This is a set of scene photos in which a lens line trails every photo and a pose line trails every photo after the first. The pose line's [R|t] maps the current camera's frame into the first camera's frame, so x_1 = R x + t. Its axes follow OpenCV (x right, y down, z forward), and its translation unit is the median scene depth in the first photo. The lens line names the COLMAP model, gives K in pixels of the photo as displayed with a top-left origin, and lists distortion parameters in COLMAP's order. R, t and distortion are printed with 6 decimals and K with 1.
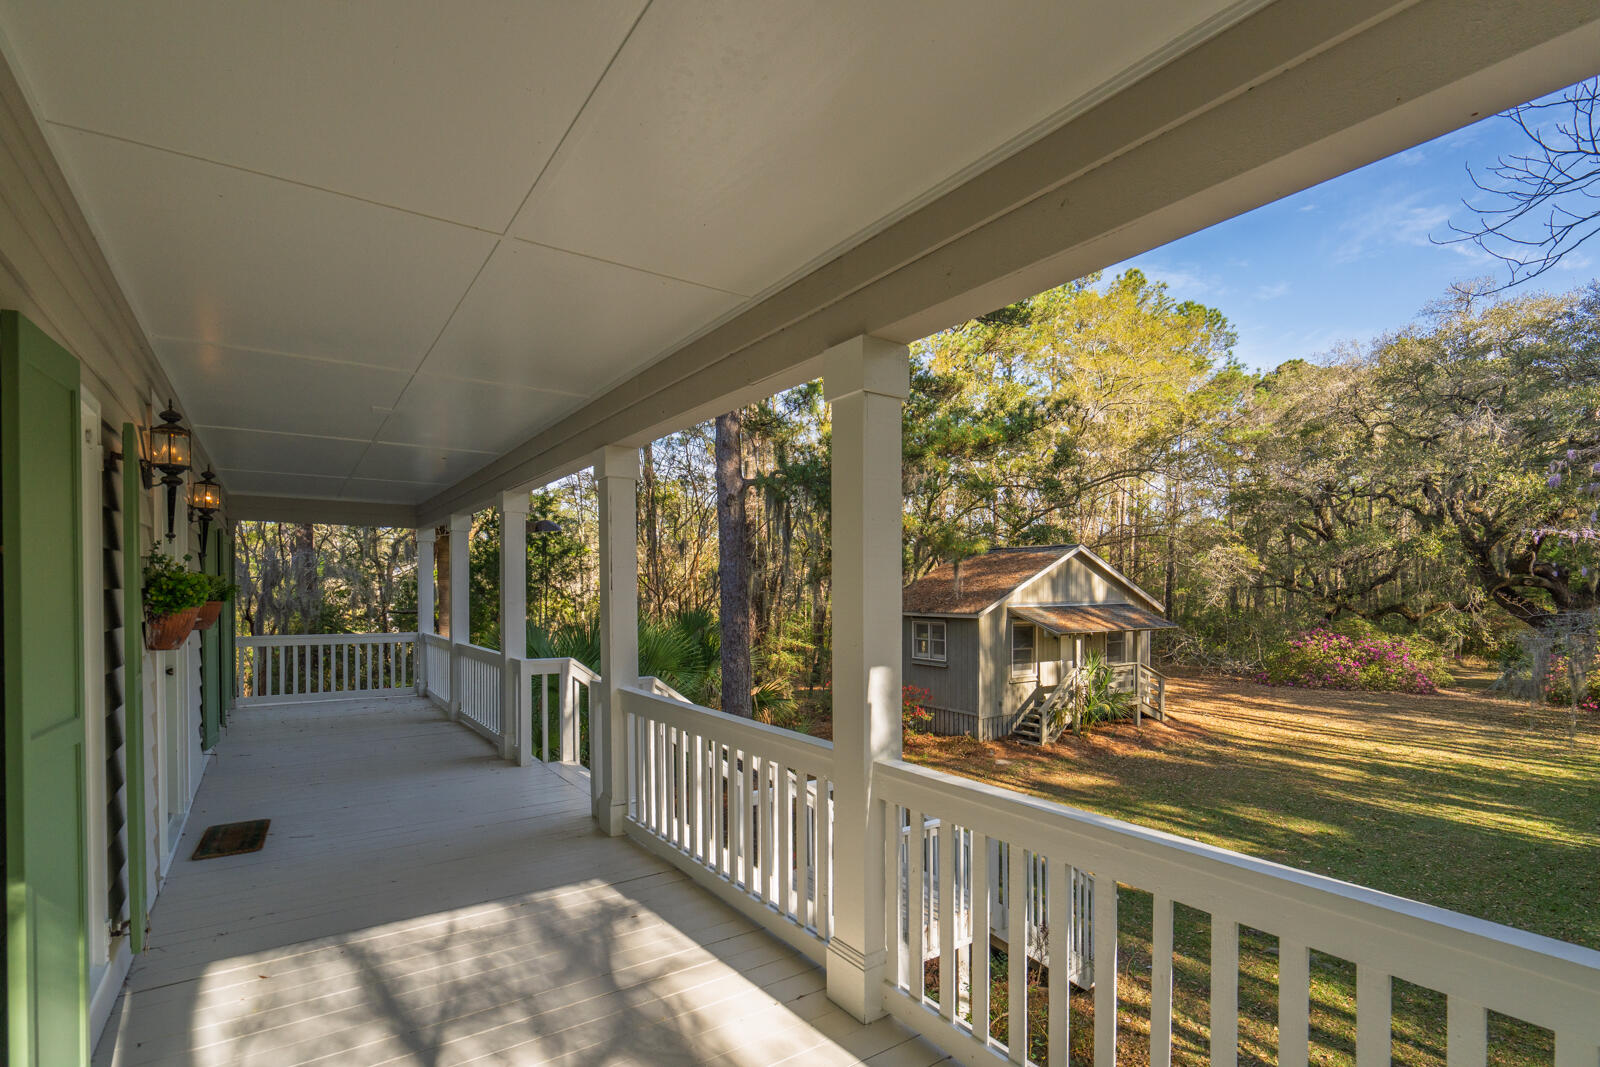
lens RADIAL K [[741.0, 0, 800.6], [0, 741.0, 598.6], [0, 0, 1]] dist [-0.000855, 0.000124]
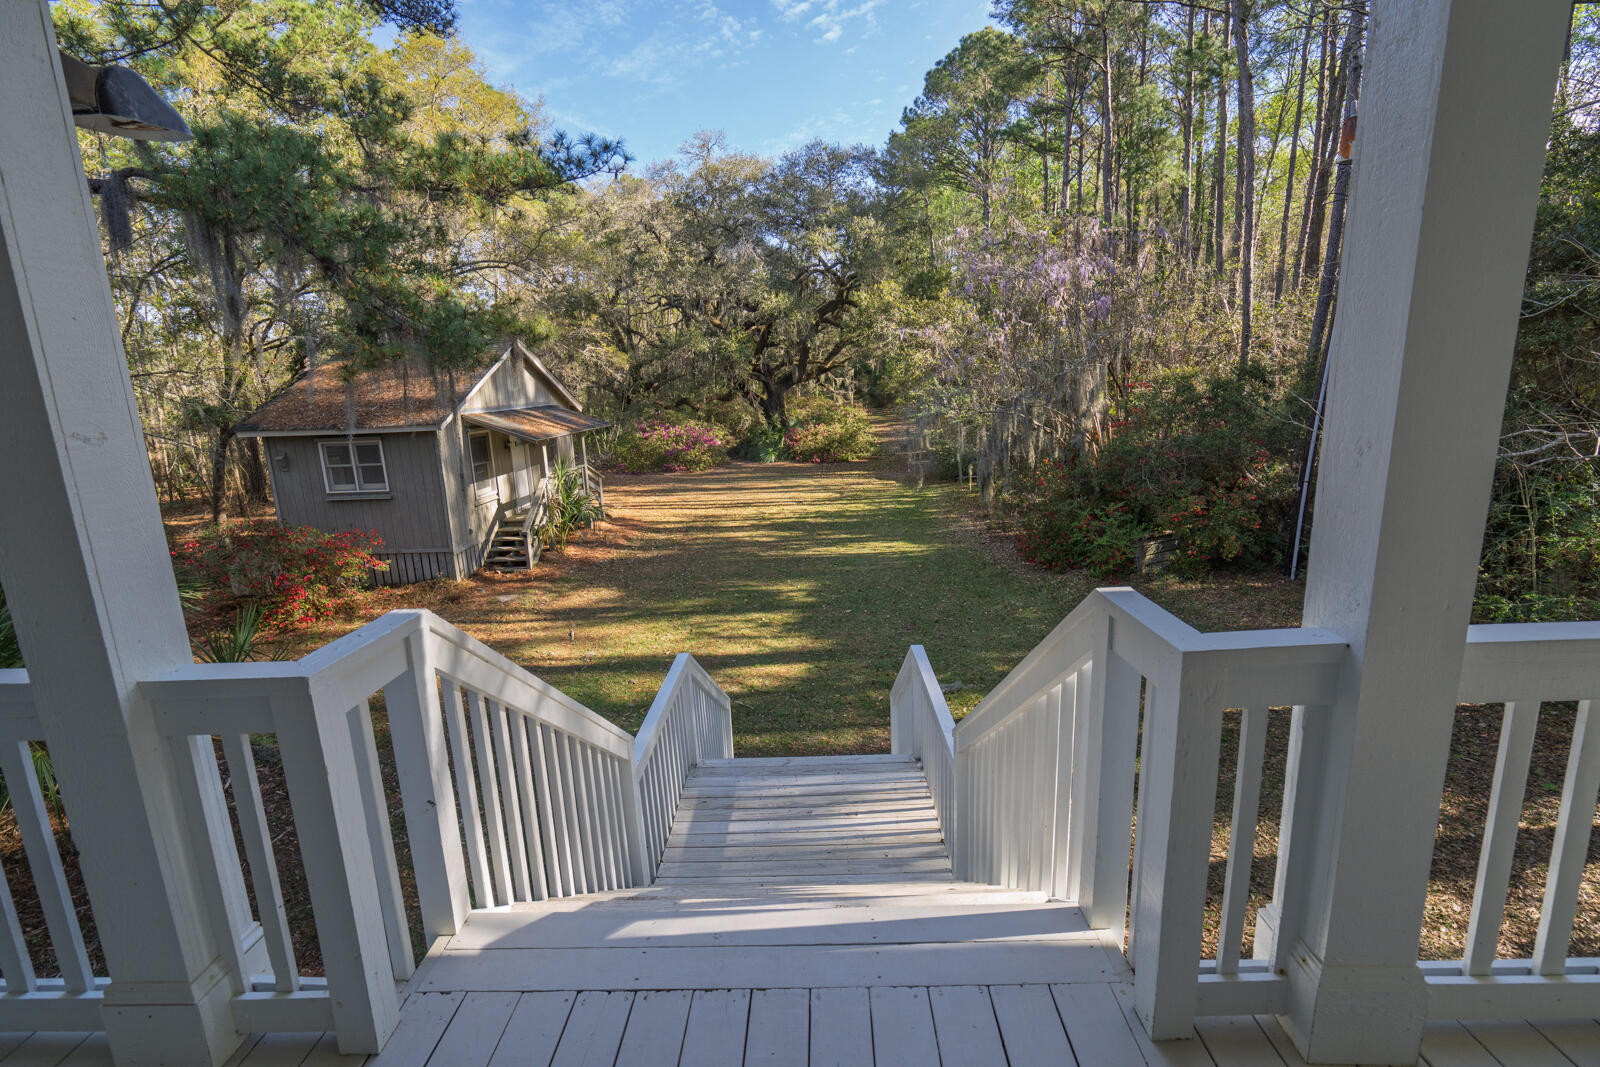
lens RADIAL K [[720.3, 0, 789.7], [0, 720.3, 528.8], [0, 0, 1]] dist [-0.000430, 0.000477]
pose [[0.606102, -0.181050, 0.774507, -0.137364], [0.048223, 0.980322, 0.191424, 0.000533], [-0.793924, -0.078674, 0.602905, 0.222624]]
